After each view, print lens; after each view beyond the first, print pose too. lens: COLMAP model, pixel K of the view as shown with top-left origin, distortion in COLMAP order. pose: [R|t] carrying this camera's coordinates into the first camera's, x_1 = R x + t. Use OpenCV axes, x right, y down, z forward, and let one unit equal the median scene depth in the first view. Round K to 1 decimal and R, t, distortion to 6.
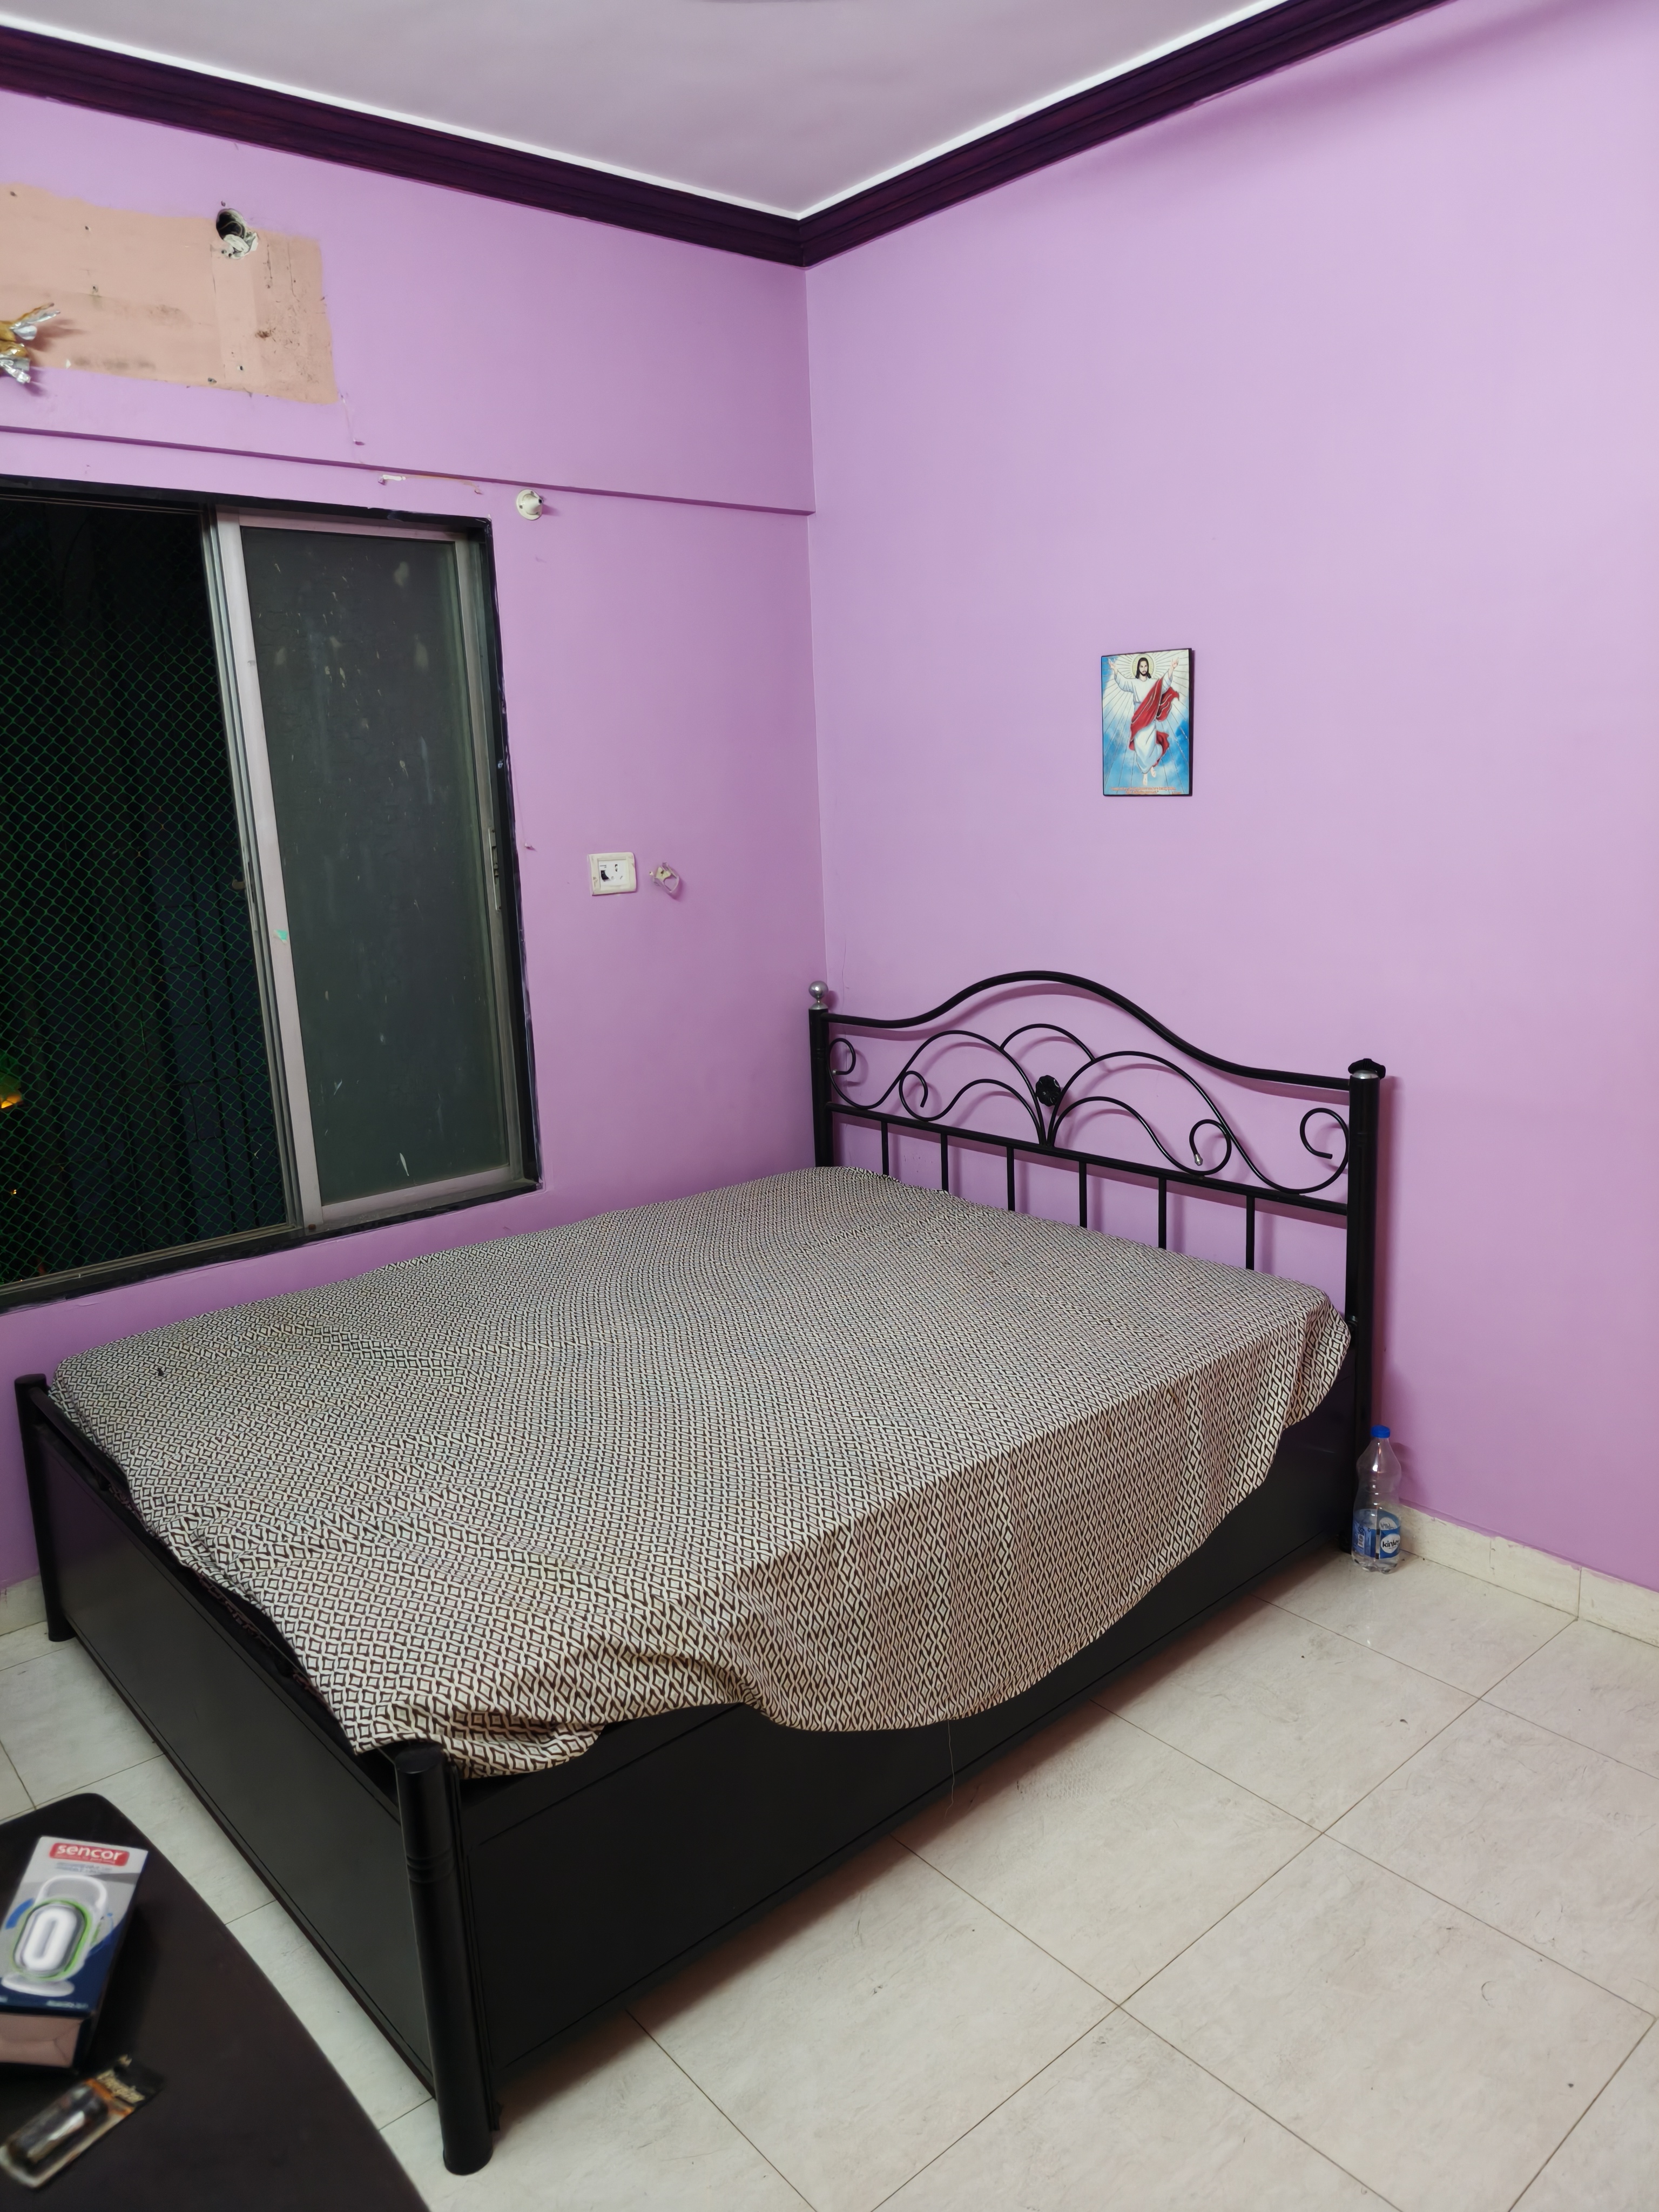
lens RADIAL K [[1503.4, 0, 831.3], [0, 1503.4, 1109.1], [0, 0, 1]] dist [0.005937, 0.000473]
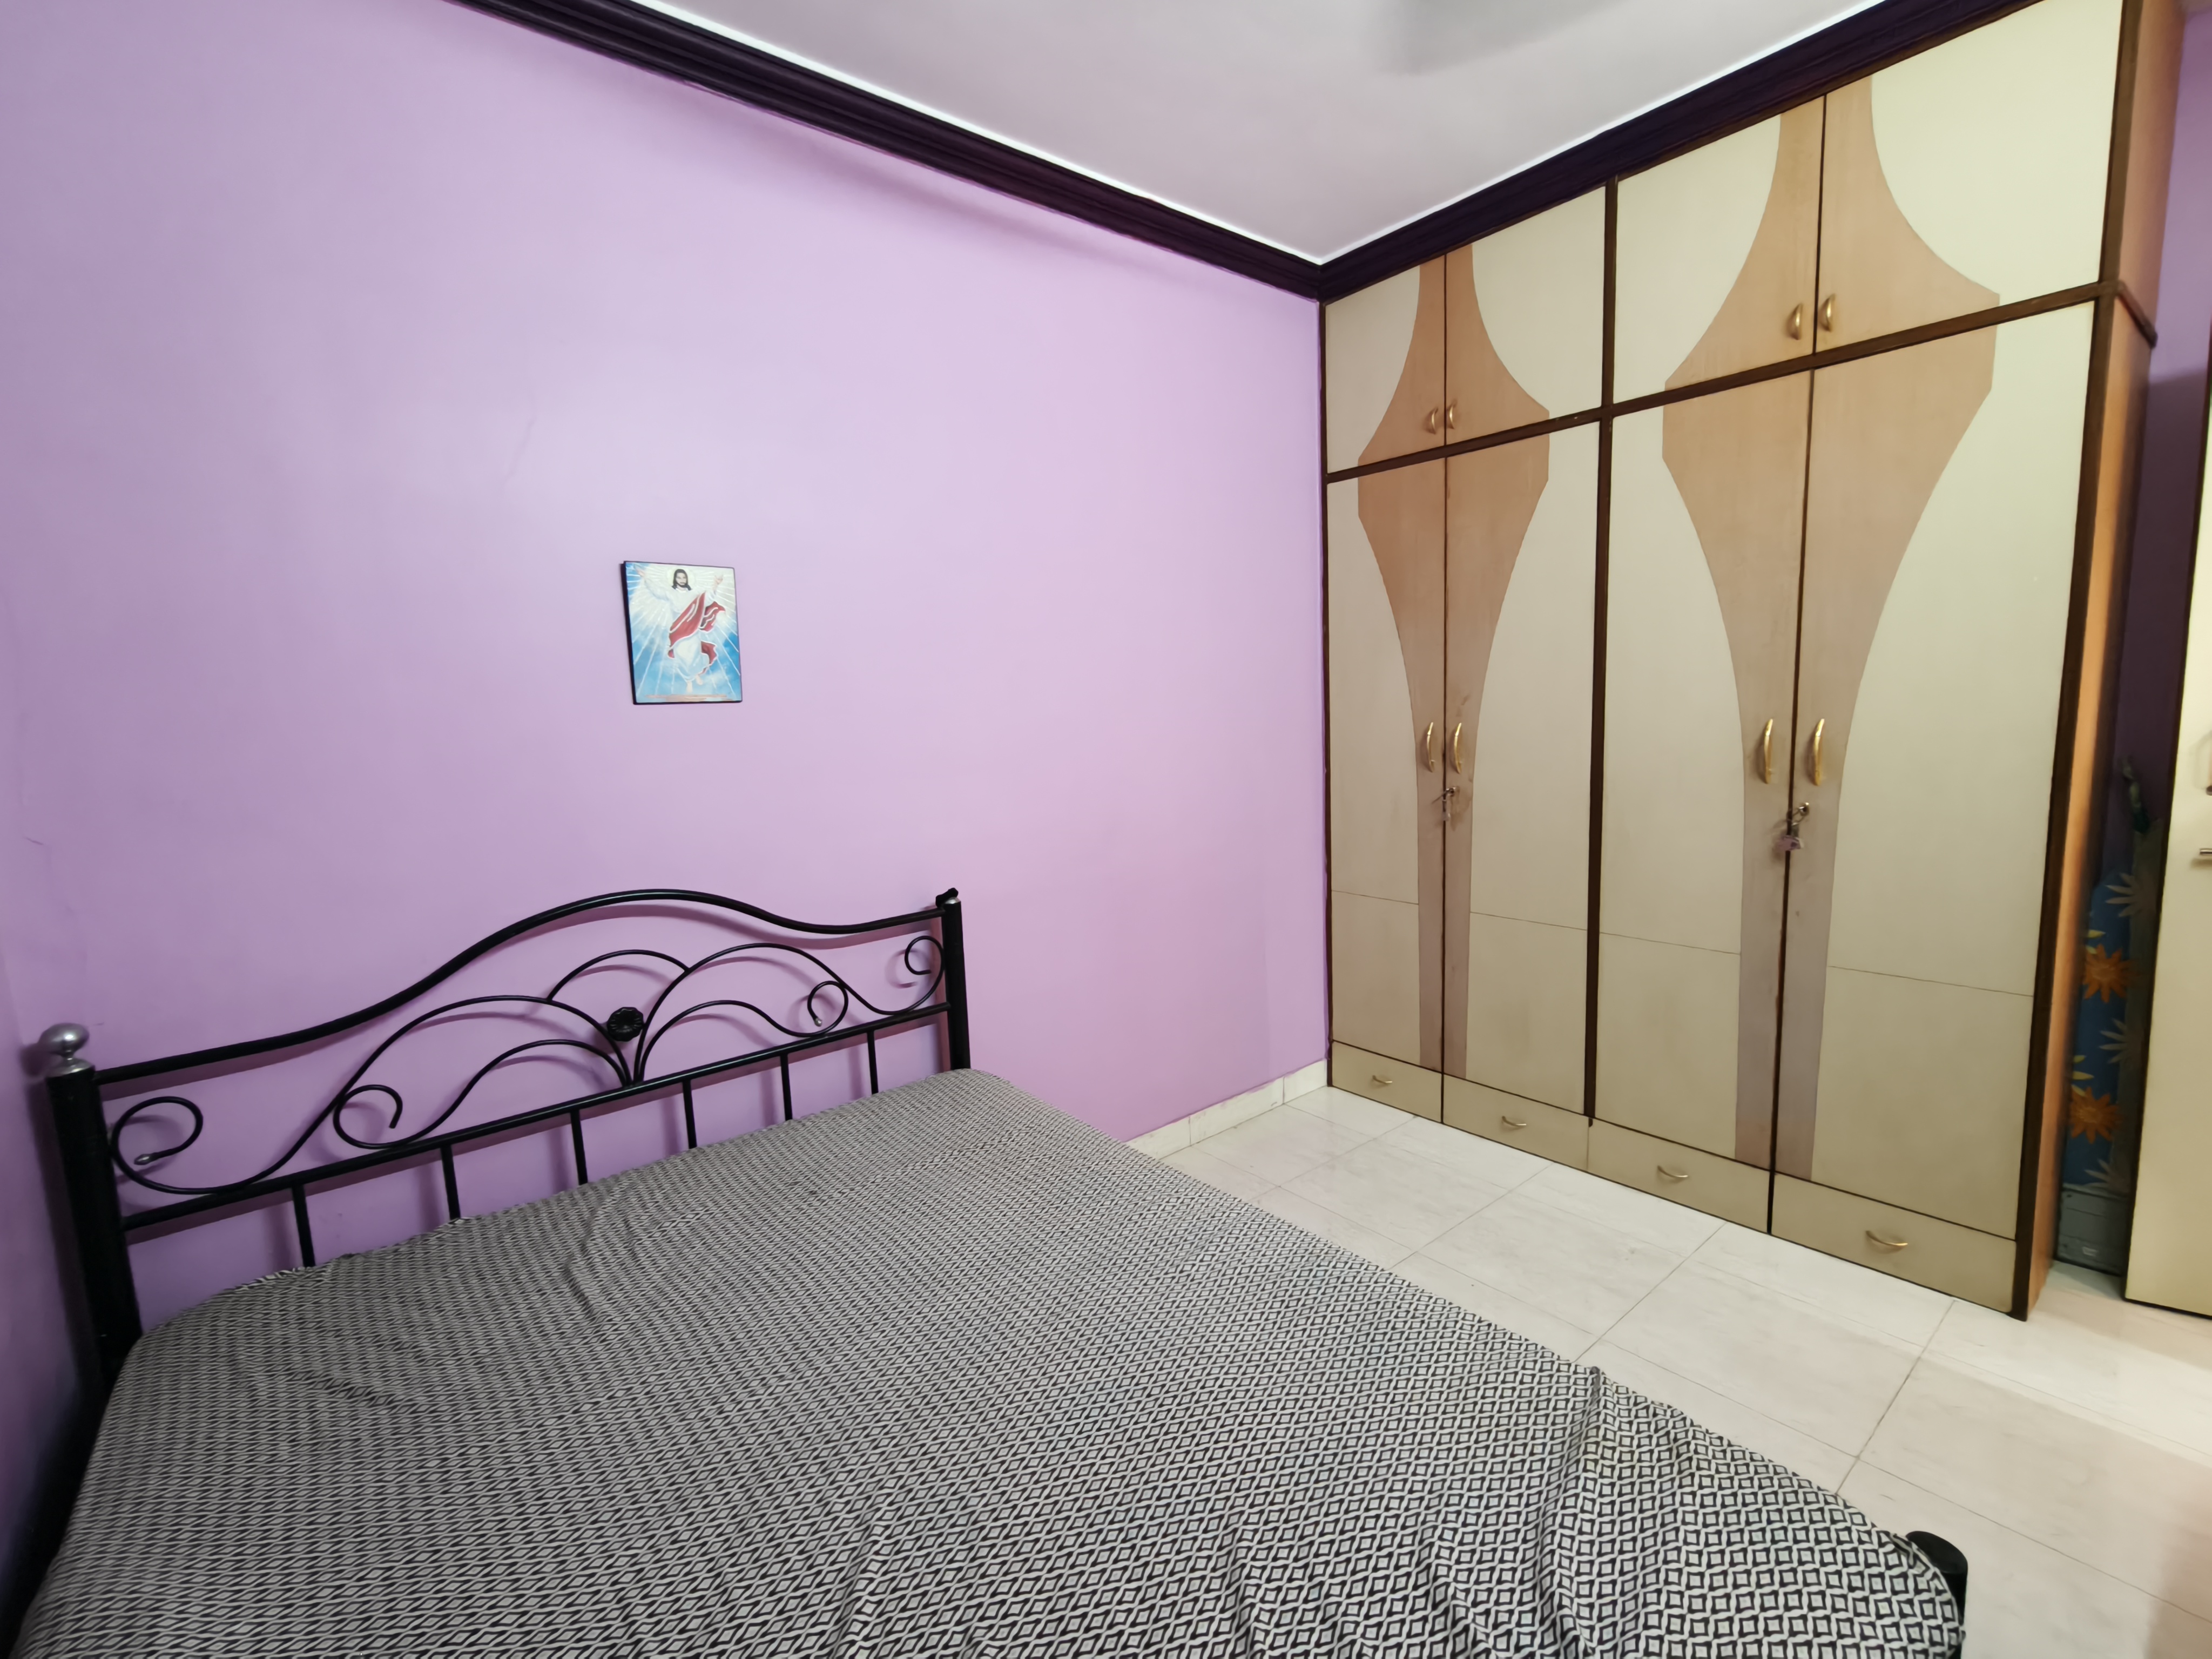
lens RADIAL K [[971.6, 0, 1107.6], [0, 971.6, 824.8], [0, 0, 1]] dist [-0.002047, -0.000107]
pose [[0.034605, -0.077825, 0.996366, -0.450244], [0.260381, 0.963234, 0.066194, -0.098210], [-0.964886, 0.257144, 0.053597, 0.714980]]
